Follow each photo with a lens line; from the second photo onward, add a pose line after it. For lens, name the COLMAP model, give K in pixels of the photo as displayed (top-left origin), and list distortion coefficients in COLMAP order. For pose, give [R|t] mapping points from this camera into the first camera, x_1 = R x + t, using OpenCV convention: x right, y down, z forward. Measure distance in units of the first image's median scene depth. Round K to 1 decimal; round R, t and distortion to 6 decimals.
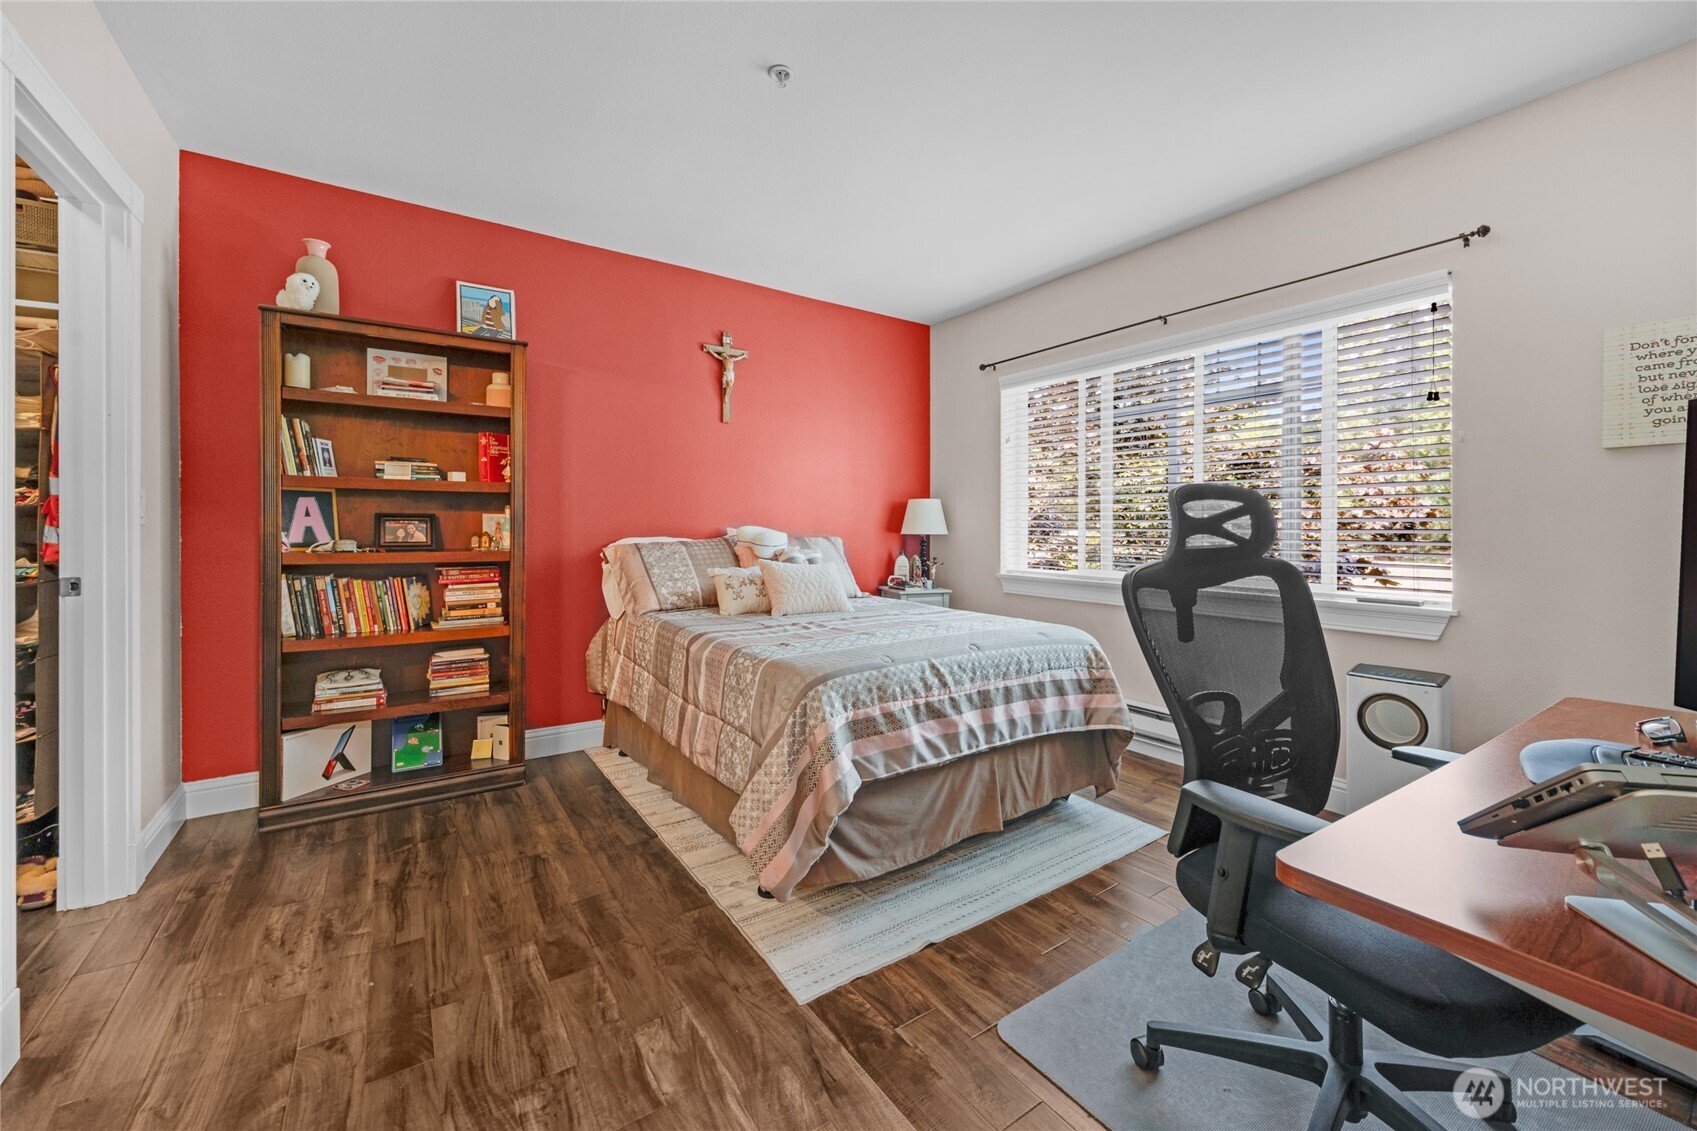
lens RADIAL K [[667.4, 0, 850.8], [0, 667.4, 553.4], [0, 0, 1]] dist [0.000663, 0.000013]
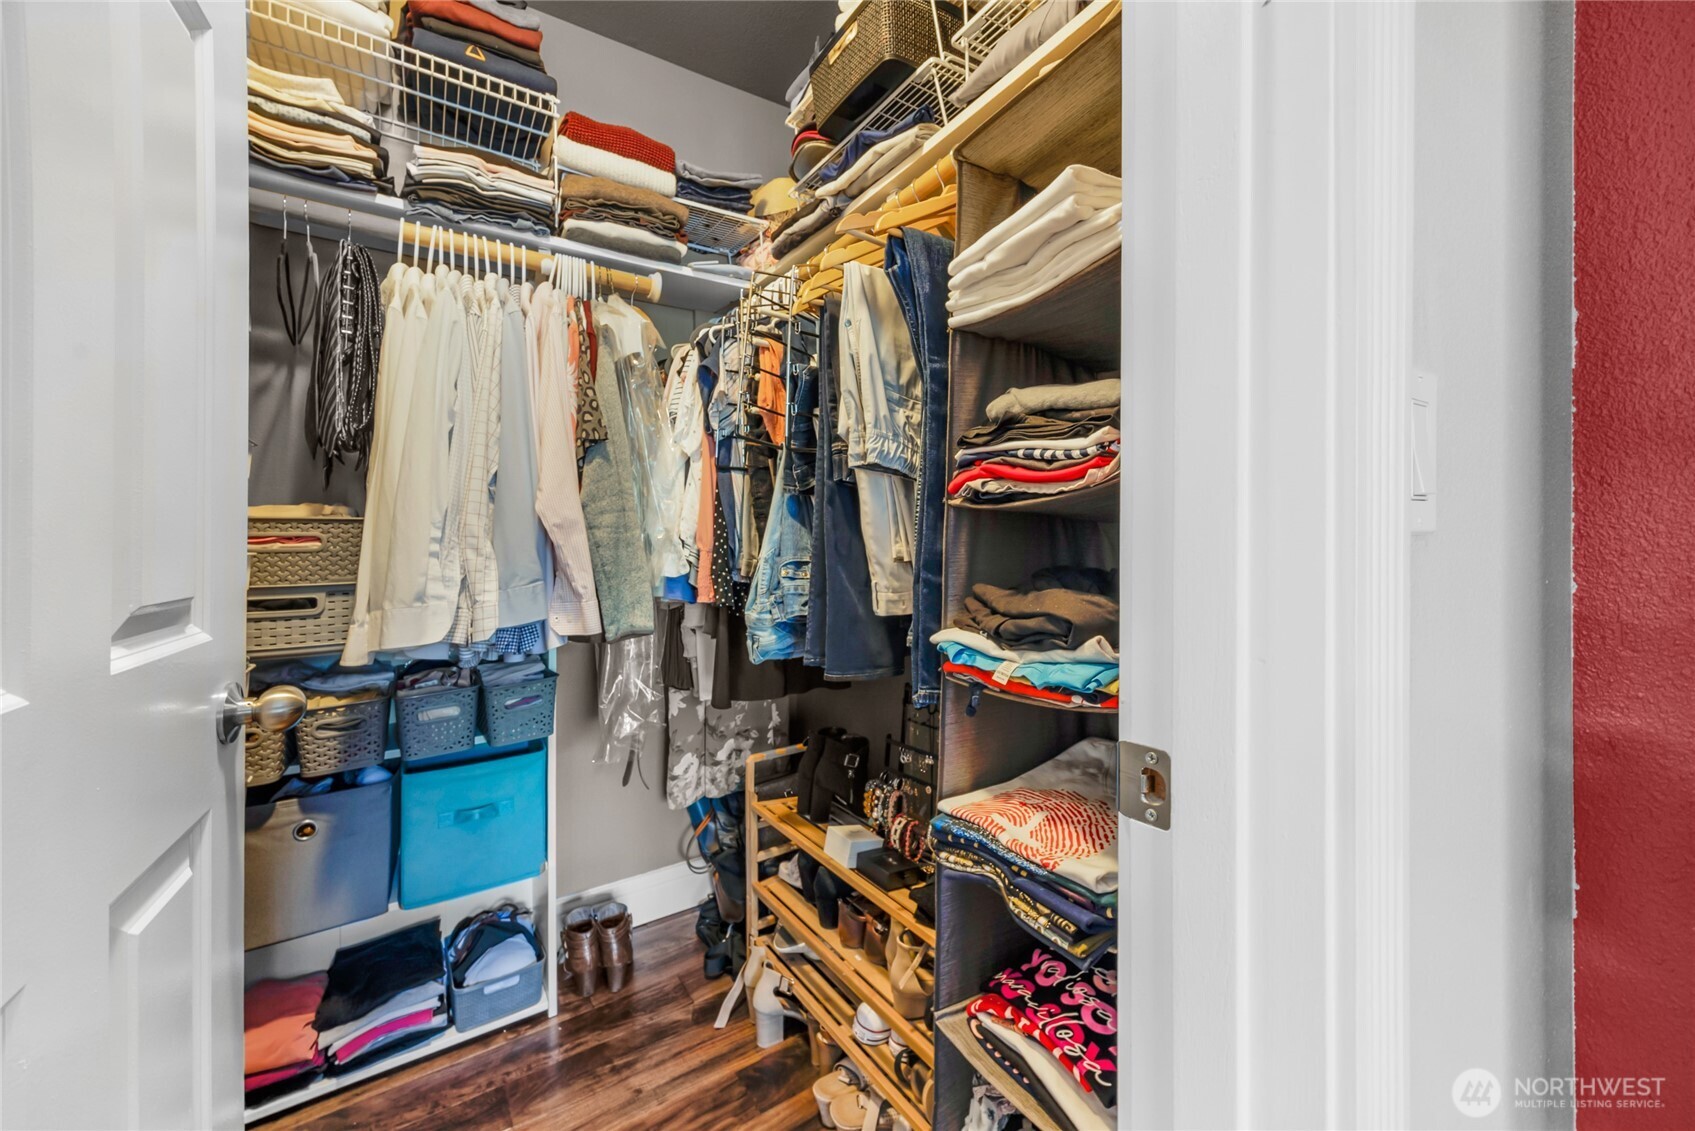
lens RADIAL K [[666.6, 0, 849.8], [0, 666.6, 553.4], [0, 0, 1]] dist [0.000663, 0.000013]
pose [[-0.025201, 0.001414, -0.999681, -0.568475], [-0.002882, 0.999995, 0.001487, -0.023384], [0.999678, 0.002918, -0.025197, 0.556969]]
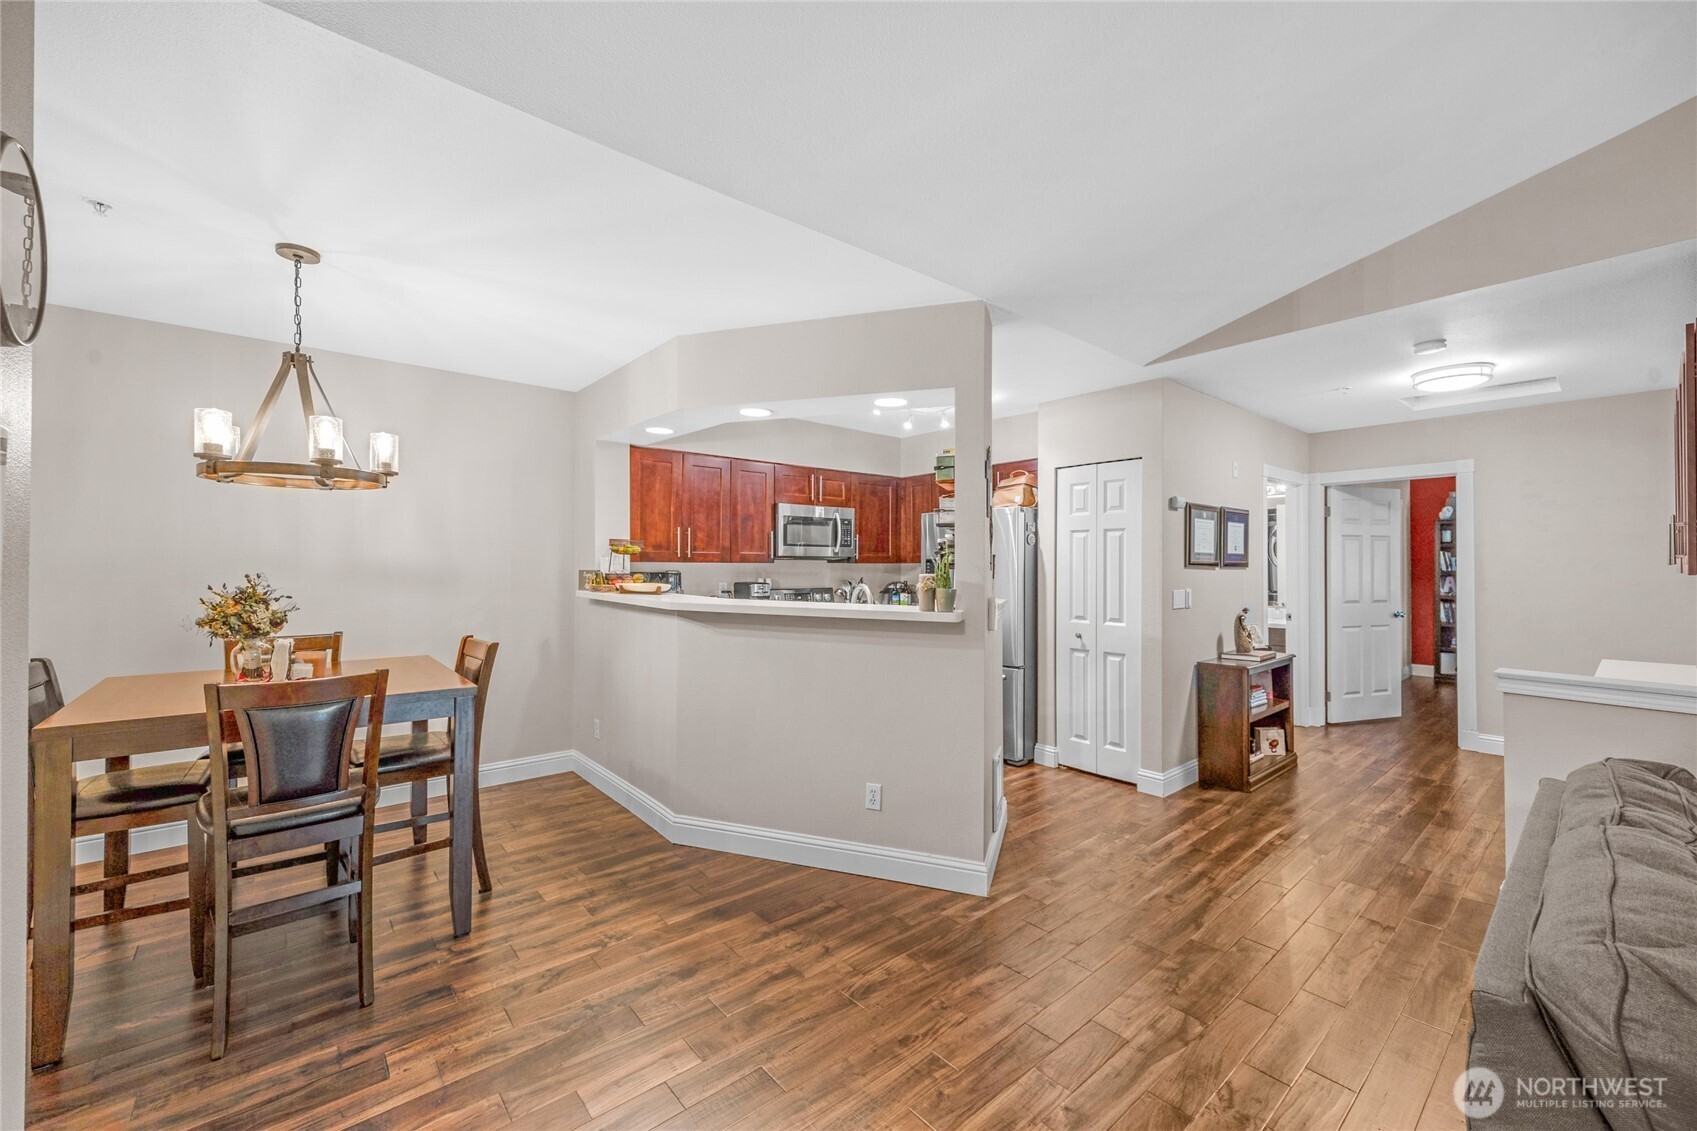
lens RADIAL K [[667.4, 0, 850.8], [0, 667.4, 553.4], [0, 0, 1]] dist [0.000663, 0.000013]
pose [[0.101929, -0.008507, -0.994755, 1.787187], [-0.007536, 0.999928, -0.009324, -0.131005], [0.994763, 0.008447, 0.101858, -1.868695]]
